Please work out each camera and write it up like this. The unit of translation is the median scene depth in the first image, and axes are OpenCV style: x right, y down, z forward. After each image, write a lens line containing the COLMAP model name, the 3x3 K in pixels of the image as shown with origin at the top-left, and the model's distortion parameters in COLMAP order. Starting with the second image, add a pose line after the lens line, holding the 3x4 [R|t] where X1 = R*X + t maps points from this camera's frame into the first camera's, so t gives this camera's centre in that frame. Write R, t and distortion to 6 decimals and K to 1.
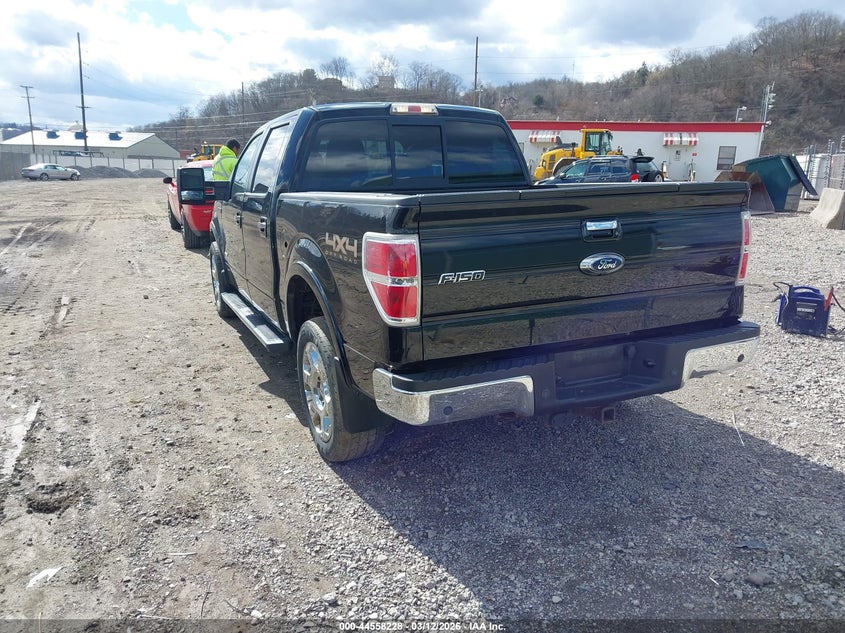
lens RADIAL K [[676.5, 0, 419.5], [0, 676.5, 314.5], [0, 0, 1]] dist [0.005478, 0.005975]
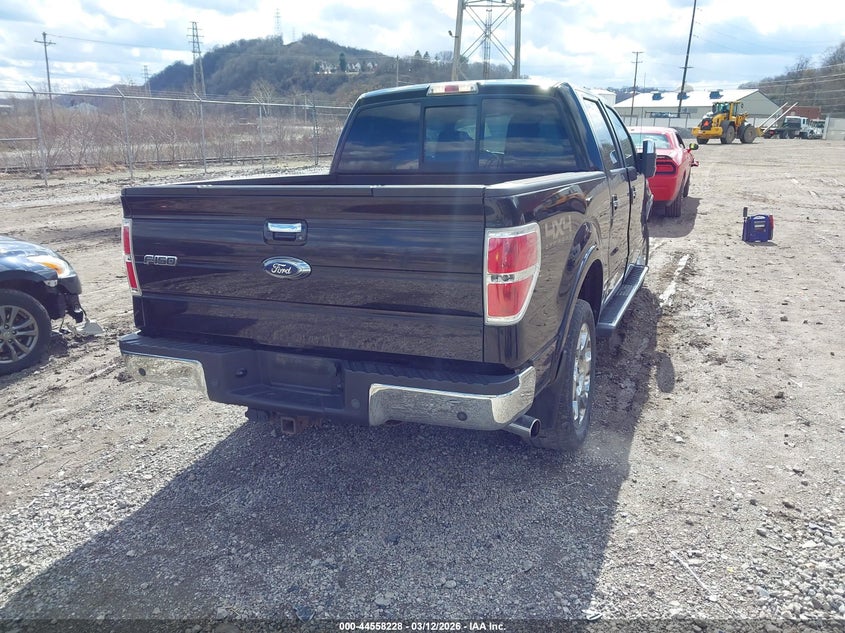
lens RADIAL K [[676.5, 0, 420.0], [0, 676.5, 318.7], [0, 0, 1]] dist [0.005478, 0.005975]
pose [[0.669531, 0.190015, -0.718068, 0.722819], [-0.143778, 0.981596, 0.125691, -0.100432], [0.728736, 0.019088, 0.684529, 0.325952]]
